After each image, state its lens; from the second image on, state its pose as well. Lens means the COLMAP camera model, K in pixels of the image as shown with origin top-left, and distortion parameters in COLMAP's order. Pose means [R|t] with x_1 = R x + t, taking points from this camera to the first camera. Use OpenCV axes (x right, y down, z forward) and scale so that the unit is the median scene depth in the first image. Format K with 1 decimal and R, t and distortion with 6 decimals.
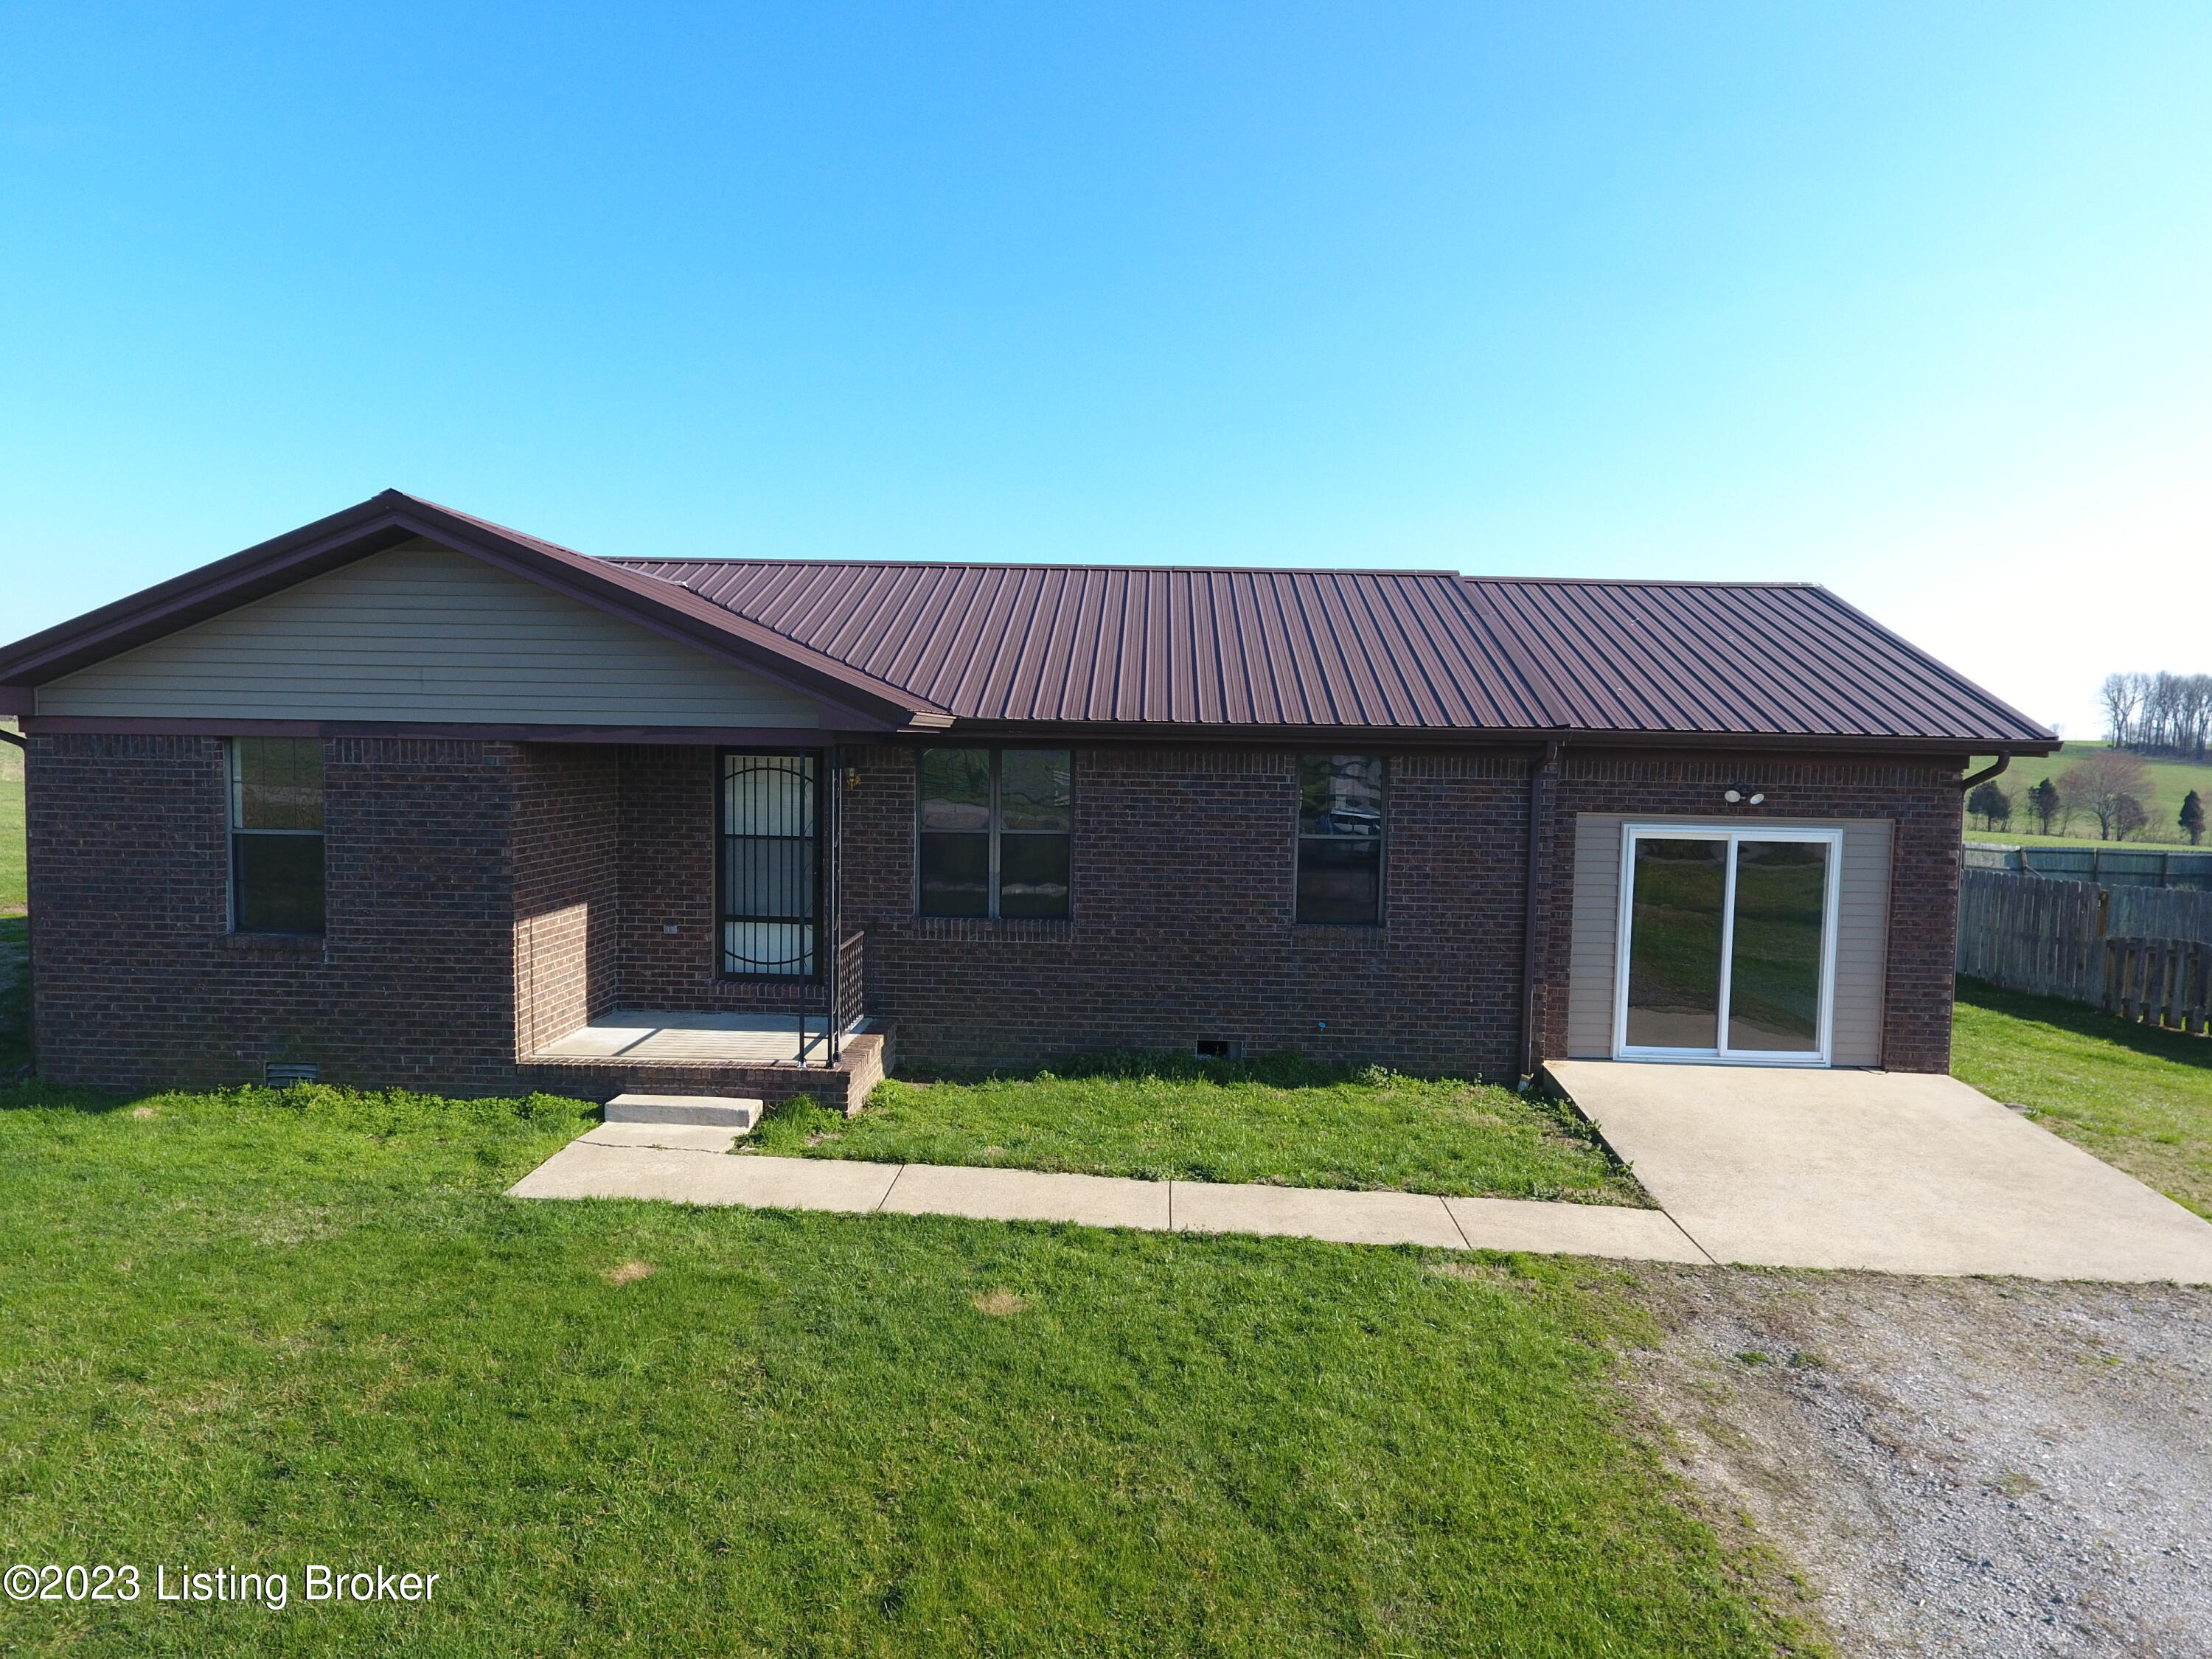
lens RADIAL K [[1286.7, 0, 1106.0], [0, 1286.7, 829.5], [0, 0, 1]] dist [-0.004643, -0.000603]
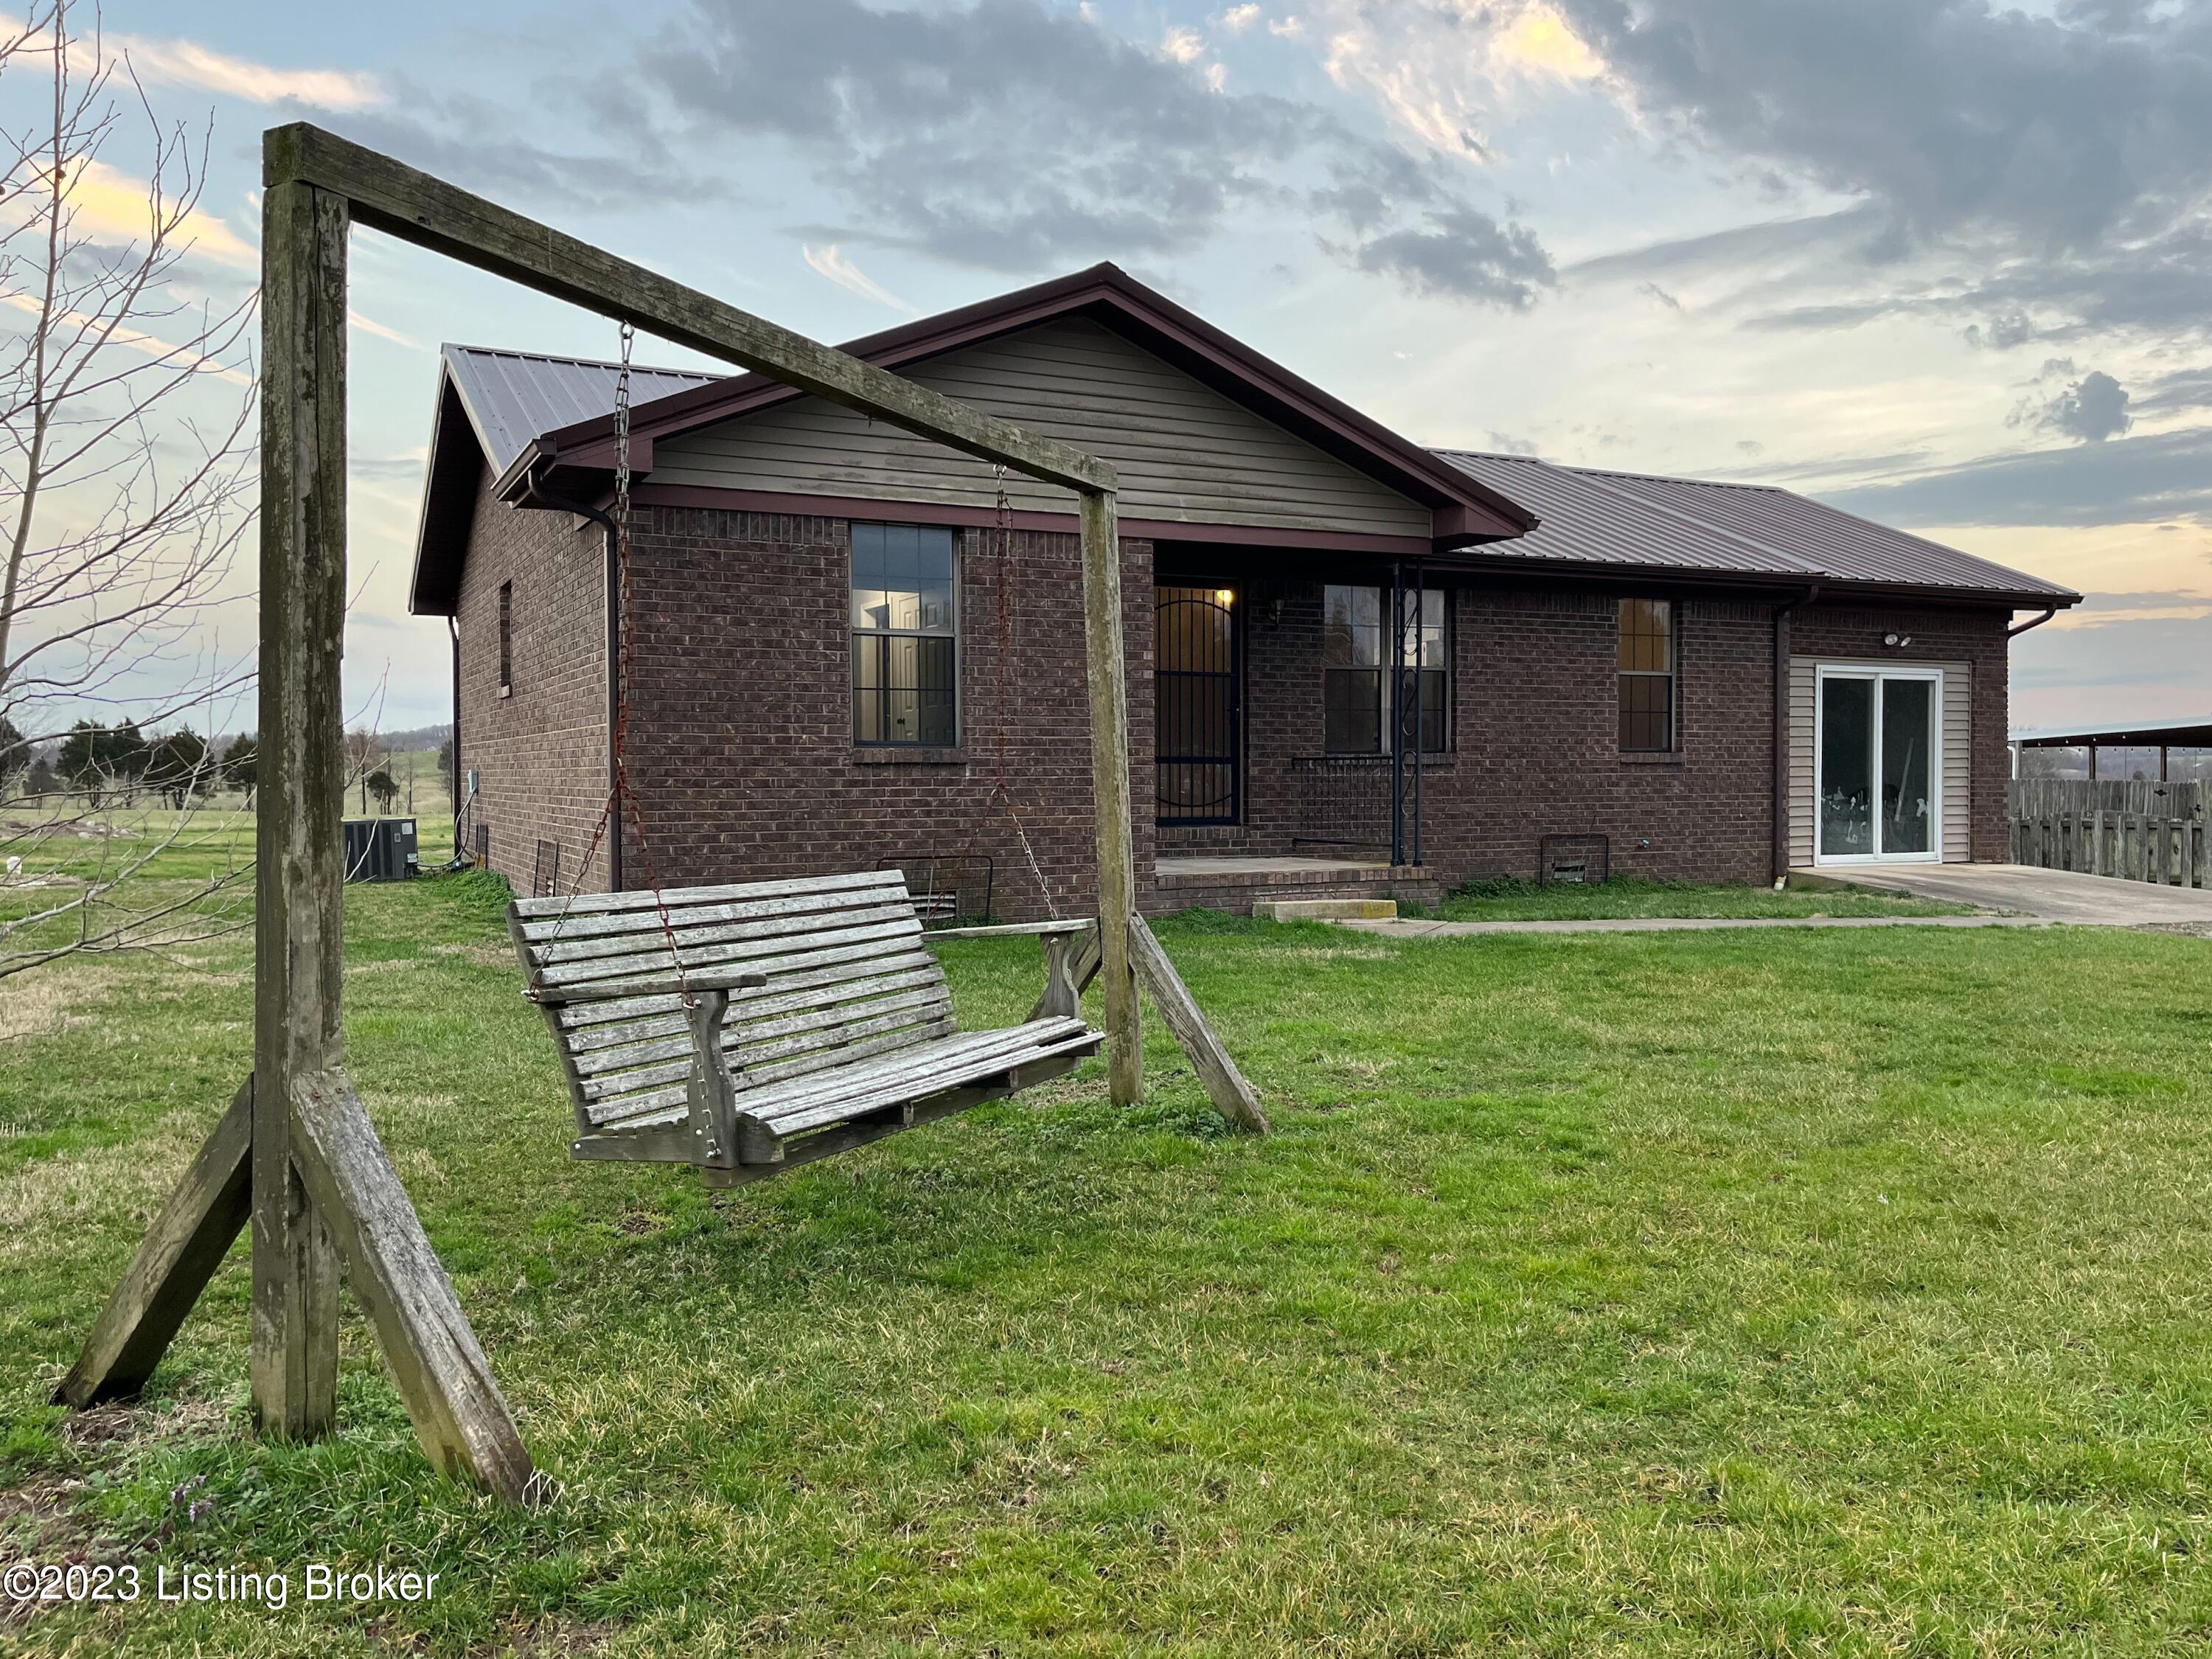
lens RADIAL K [[1715.1, 0, 1106.0], [0, 1715.1, 829.5], [0, 0, 1]] dist [0.078909, -0.122704]
pose [[0.881712, -0.036849, 0.470347, -1.087711], [0.051127, 0.998537, -0.017613, 0.166193], [-0.469009, 0.039577, 0.882306, -0.107374]]
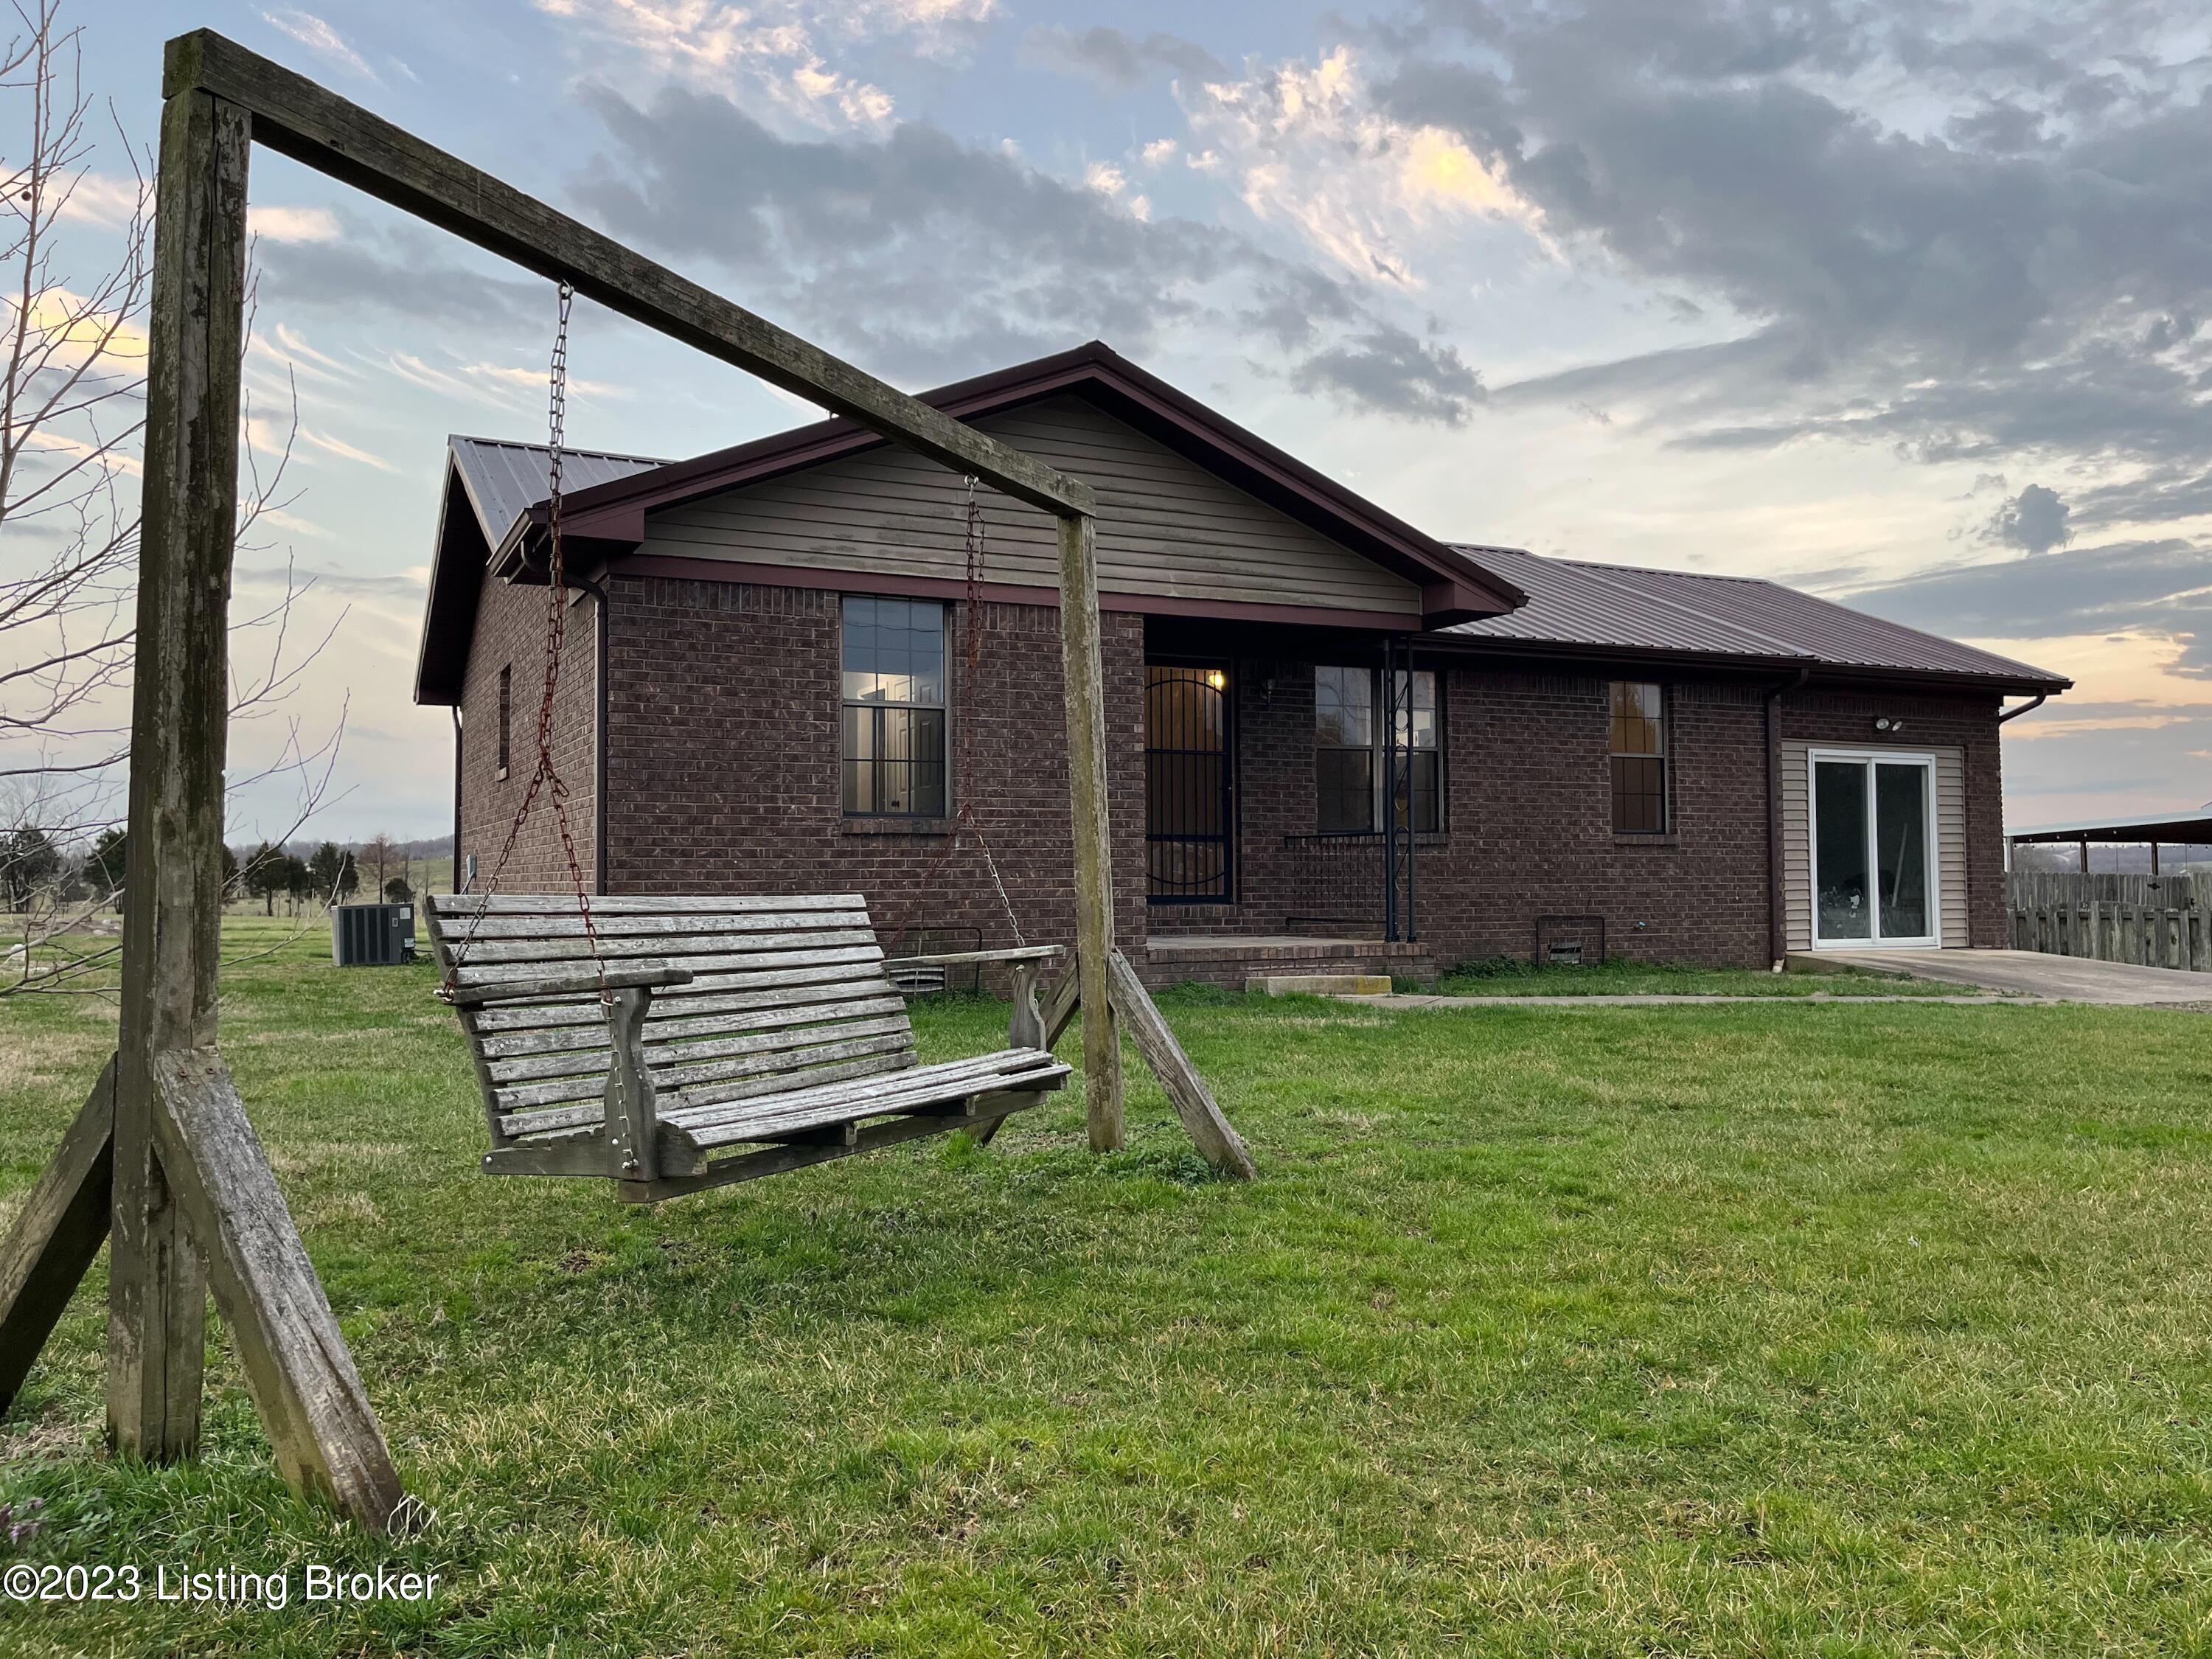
lens RADIAL K [[1681.0, 0, 1087.8], [0, 1681.0, 827.9], [0, 0, 1]] dist [0.085222, -0.130771]
pose [[0.886732, -0.008298, 0.462210, -1.067625], [0.051402, 0.995409, -0.080742, 0.188491], [-0.459418, 0.095355, 0.883087, -0.081669]]
